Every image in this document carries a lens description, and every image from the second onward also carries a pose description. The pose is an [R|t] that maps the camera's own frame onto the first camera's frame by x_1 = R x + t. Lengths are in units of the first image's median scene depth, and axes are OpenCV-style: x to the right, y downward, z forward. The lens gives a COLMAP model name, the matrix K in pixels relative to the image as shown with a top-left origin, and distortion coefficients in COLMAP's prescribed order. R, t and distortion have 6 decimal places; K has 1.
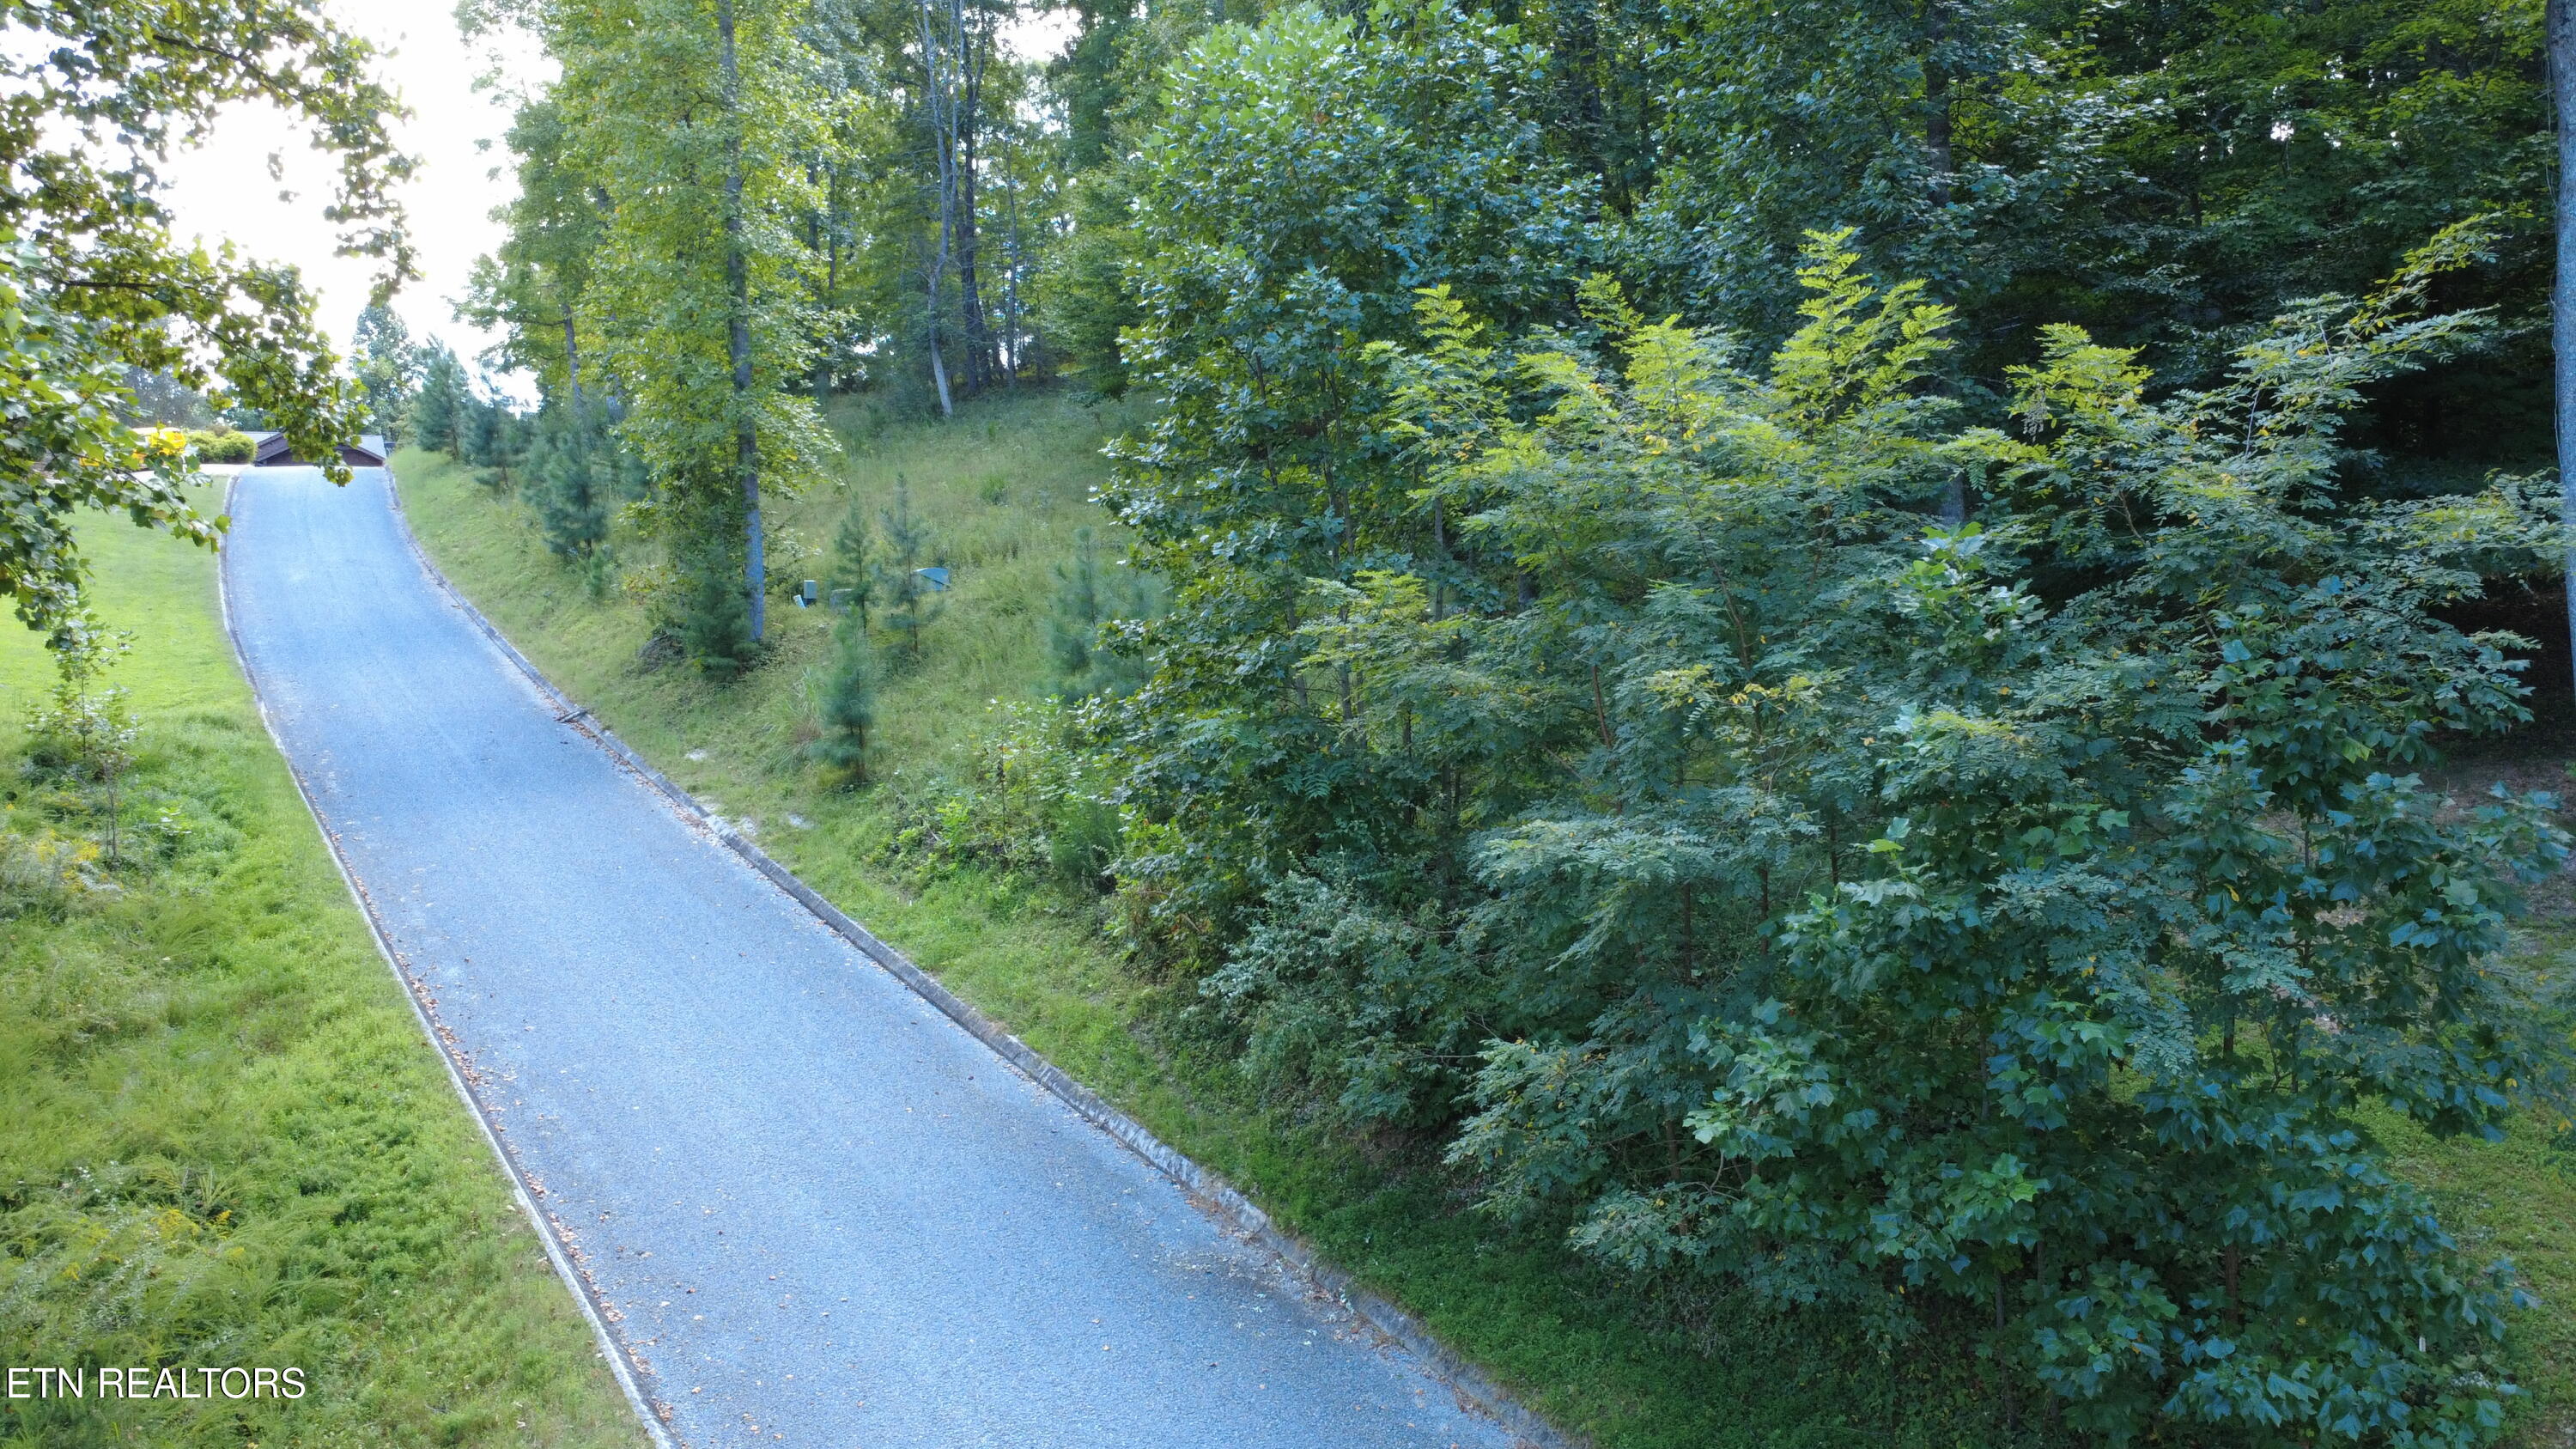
lens RADIAL K [[1841.5, 0, 1292.5], [0, 1841.5, 723.0], [0, 0, 1]] dist [0.002671, -0.005278]
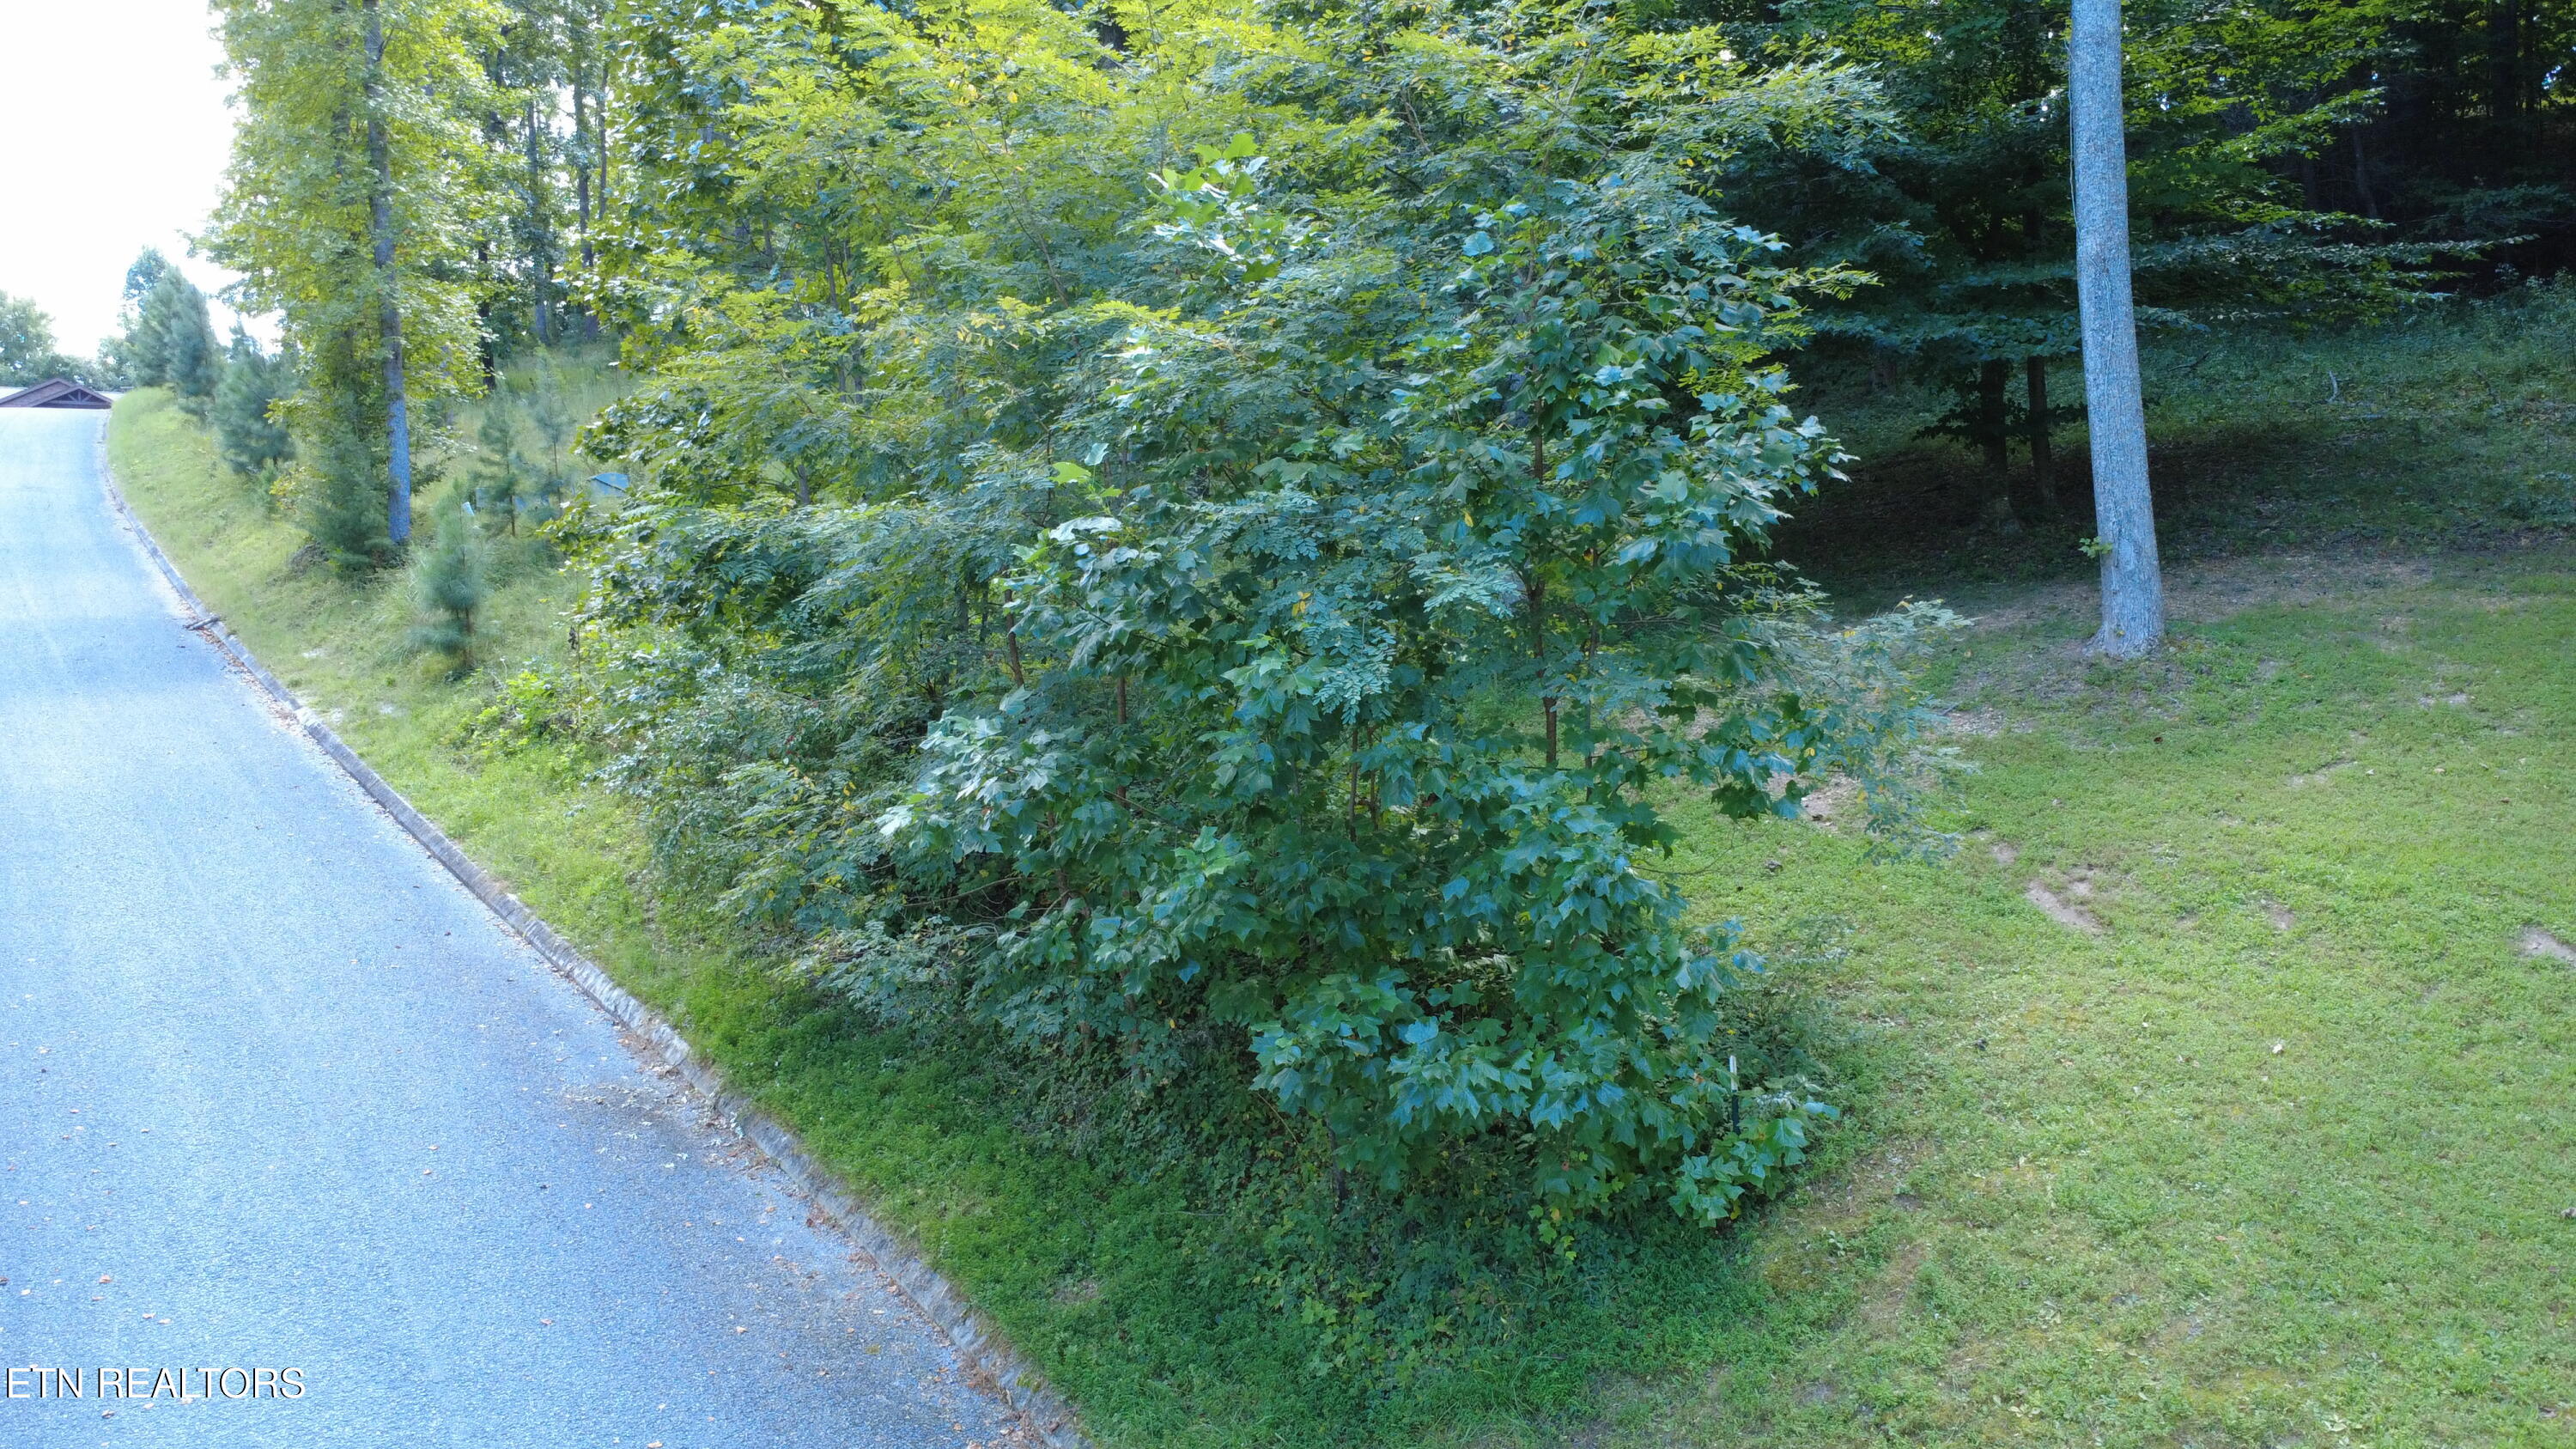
lens RADIAL K [[1841.5, 0, 1283.6], [0, 1841.5, 726.2], [0, 0, 1]] dist [0.002671, -0.005278]
pose [[0.997895, -0.000390, 0.064843, 0.126813], [0.000330, 1.000000, 0.000940, 0.064781], [-0.064844, -0.000917, 0.997895, 0.051121]]
